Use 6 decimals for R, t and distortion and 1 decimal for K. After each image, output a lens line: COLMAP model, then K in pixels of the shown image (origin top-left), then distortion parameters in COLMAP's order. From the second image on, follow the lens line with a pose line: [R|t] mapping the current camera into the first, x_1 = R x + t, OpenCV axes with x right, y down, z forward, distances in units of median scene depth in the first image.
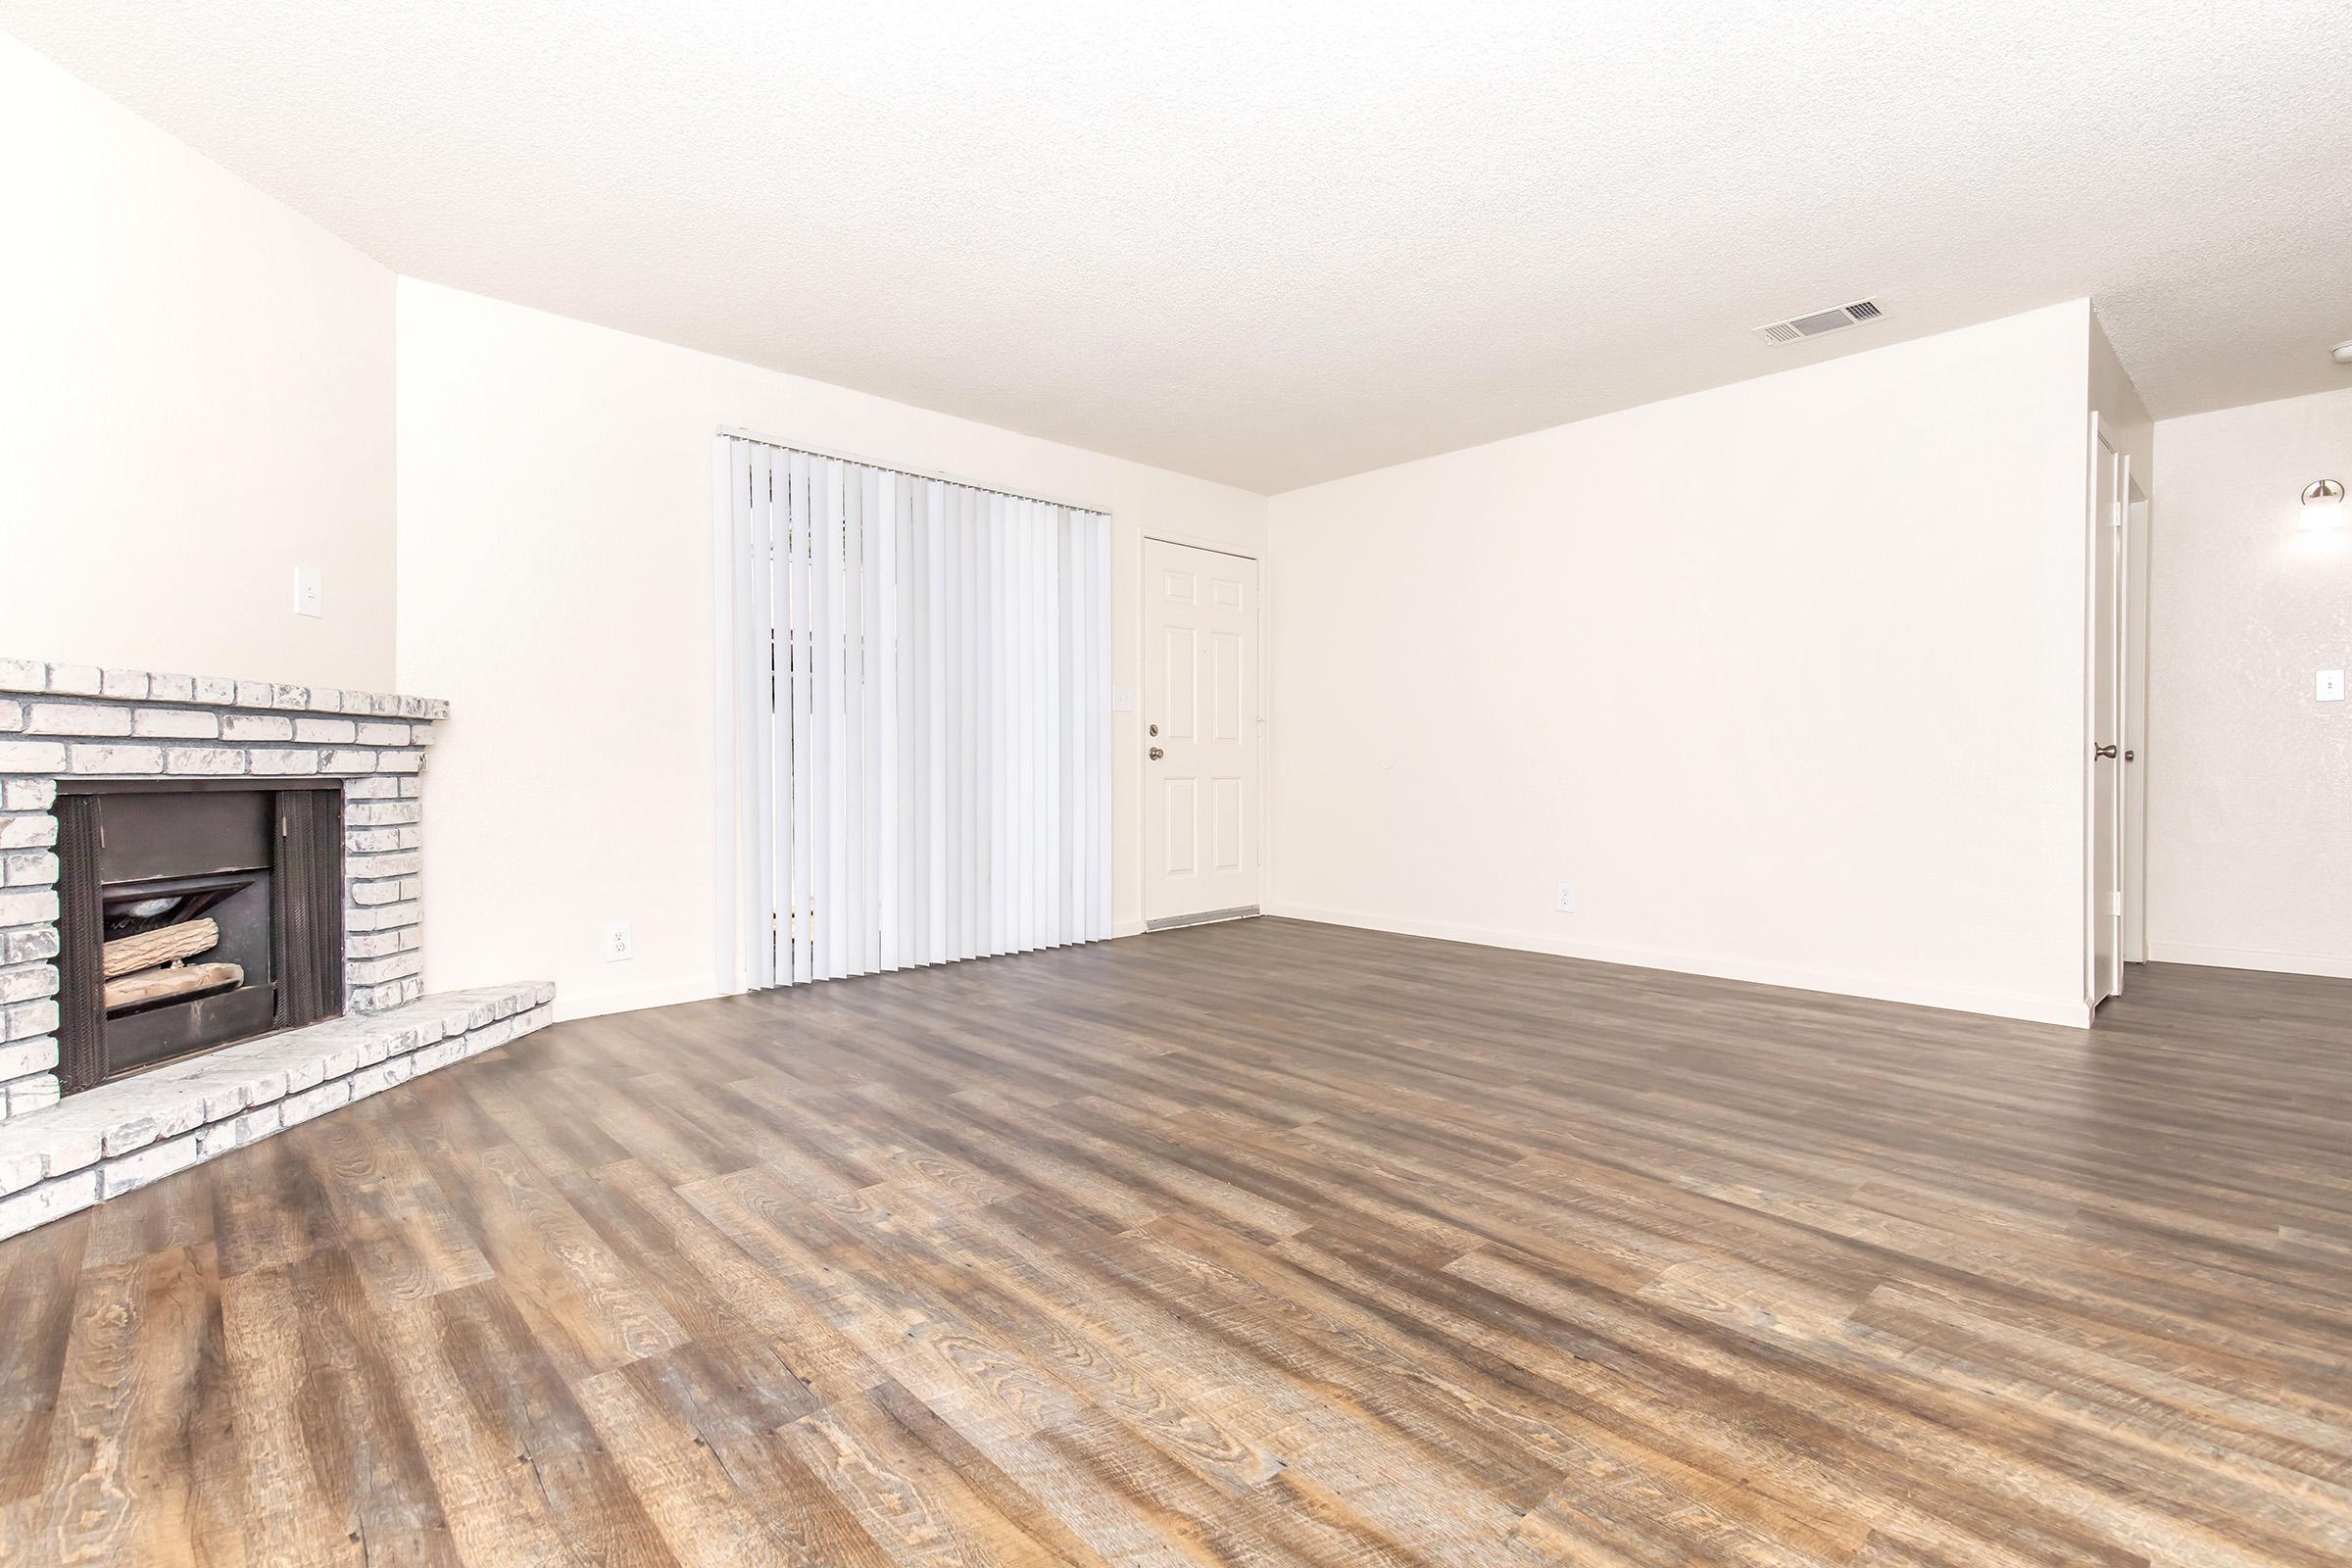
lens RADIAL K [[1088.1, 0, 1183.4], [0, 1088.1, 778.6], [0, 0, 1]] dist [0.020418, -0.000371]
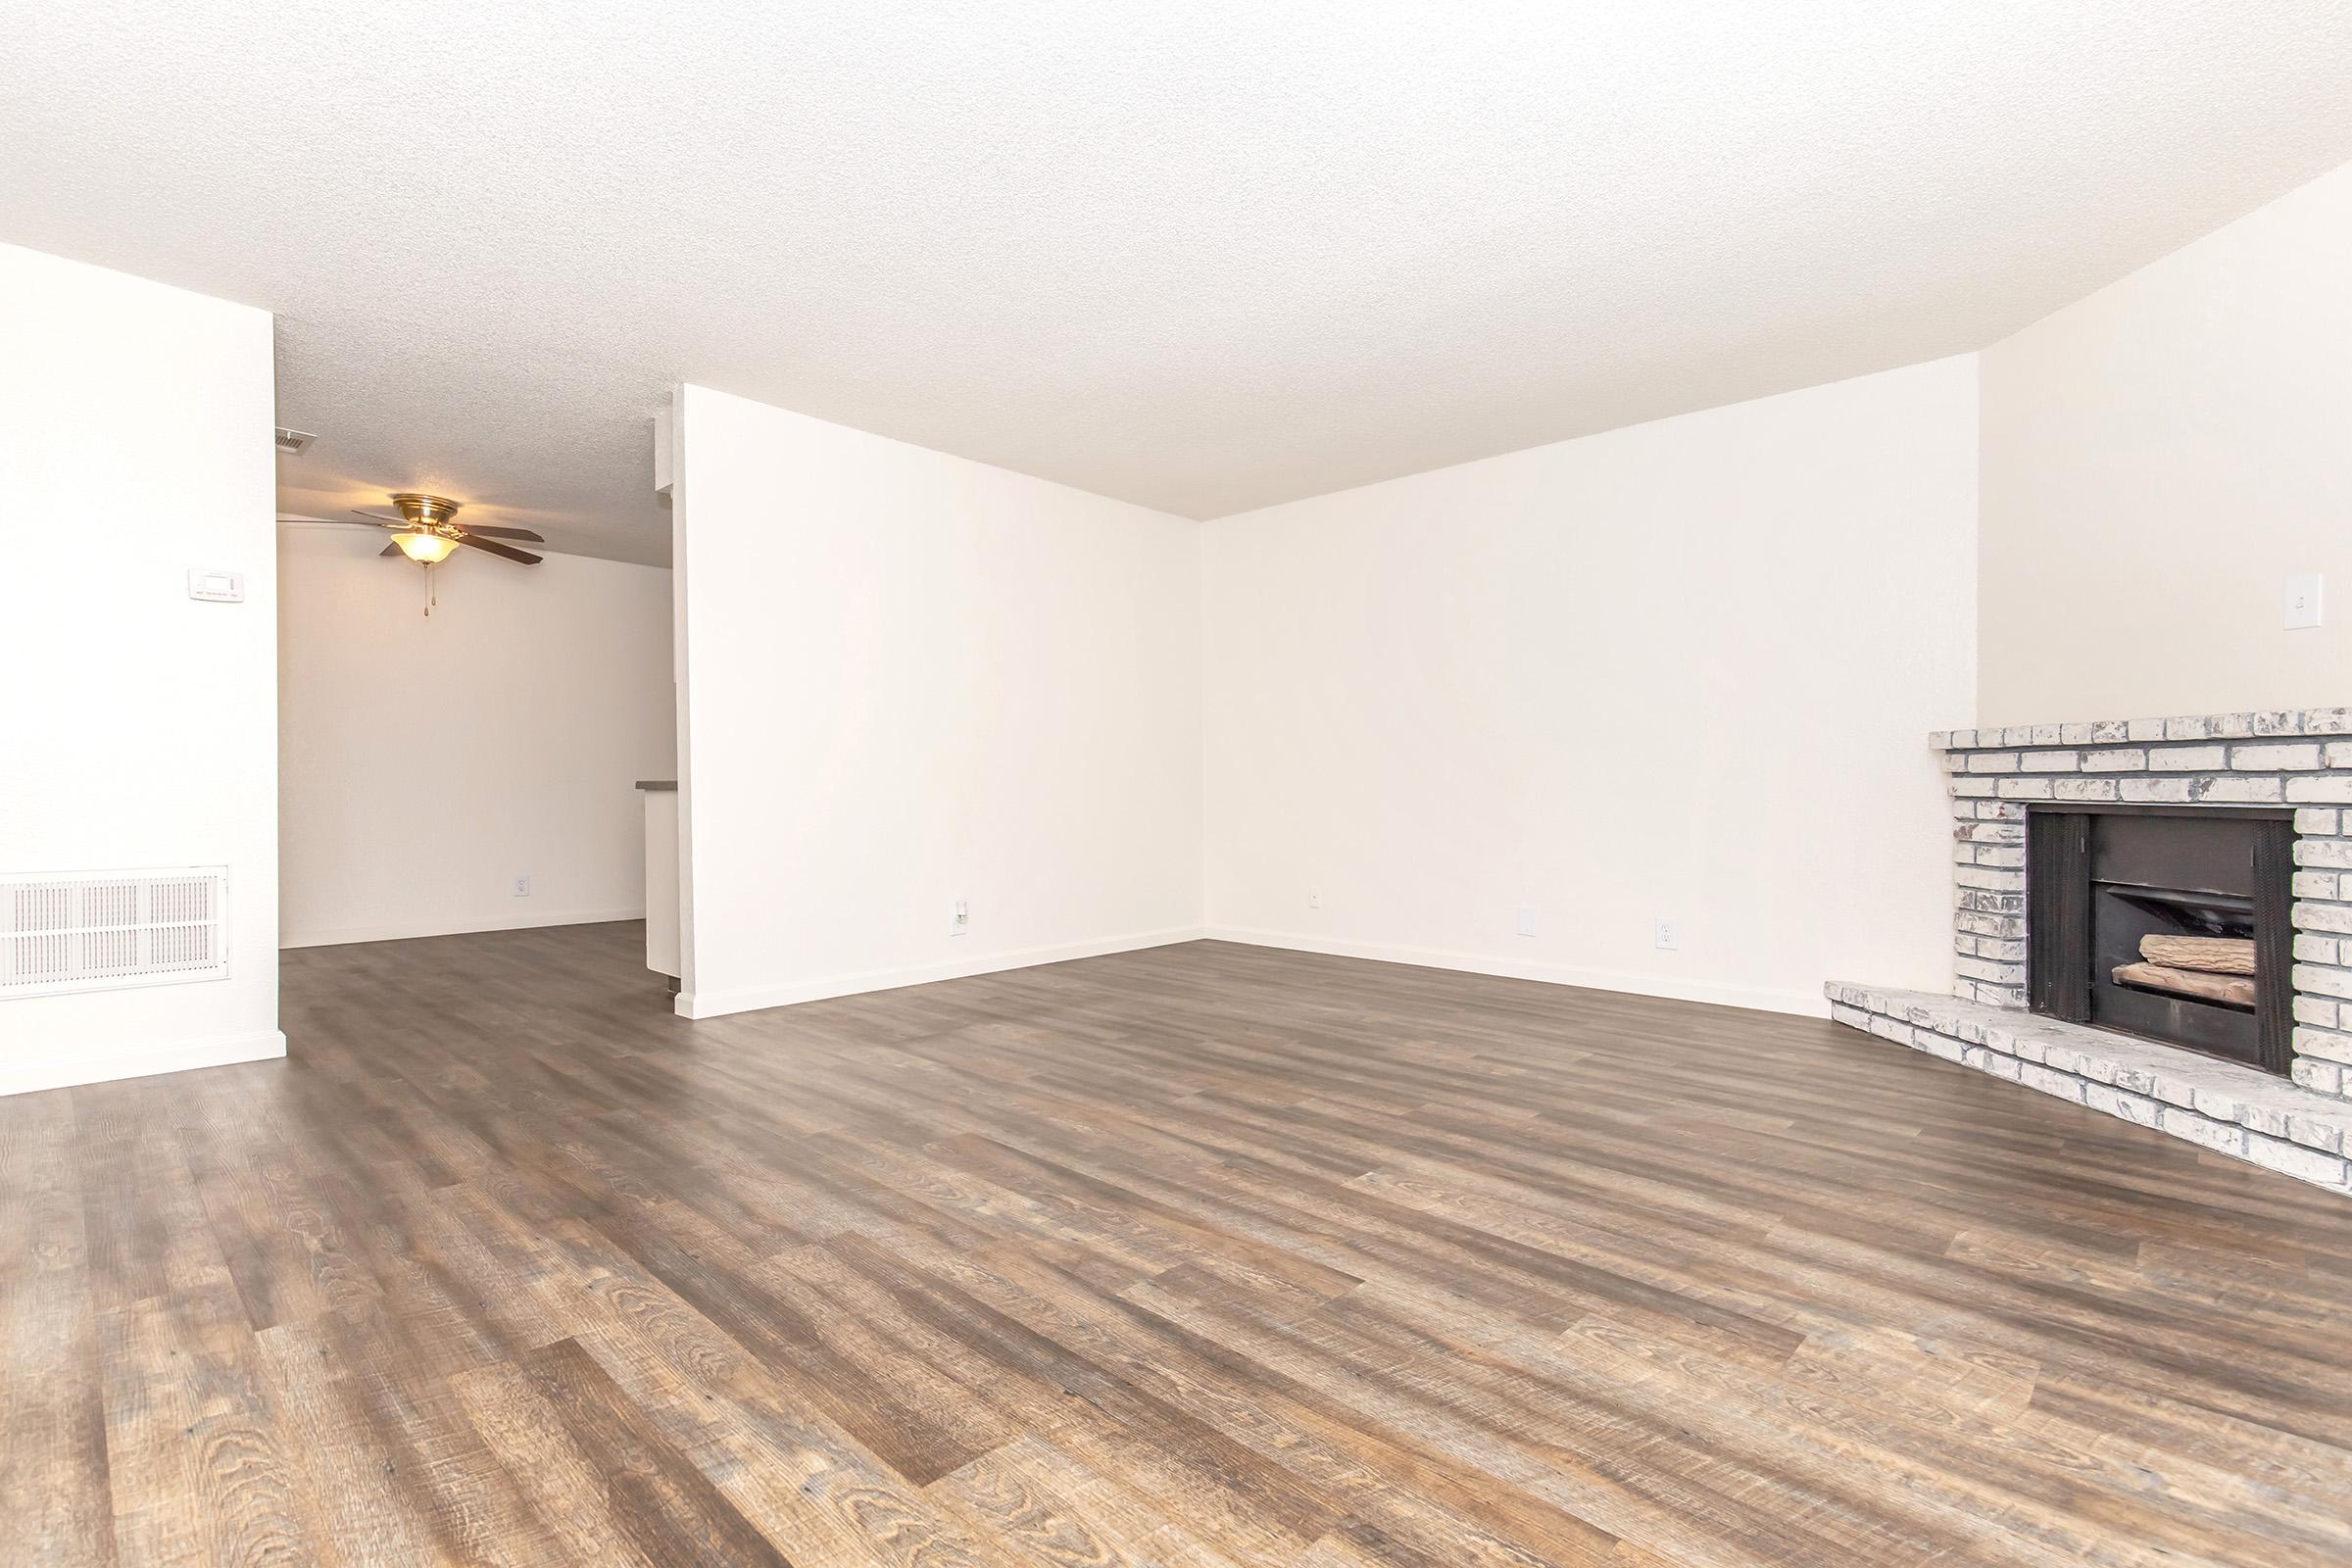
lens RADIAL K [[1088.1, 0, 1055.6], [0, 1088.1, 793.8], [0, 0, 1]] dist [0.020418, -0.000371]
pose [[-0.998479, -0.006435, 0.054751, 0.189937], [-0.005488, 0.999833, 0.017427, -0.024195], [-0.054854, 0.017100, -0.998348, 2.120185]]
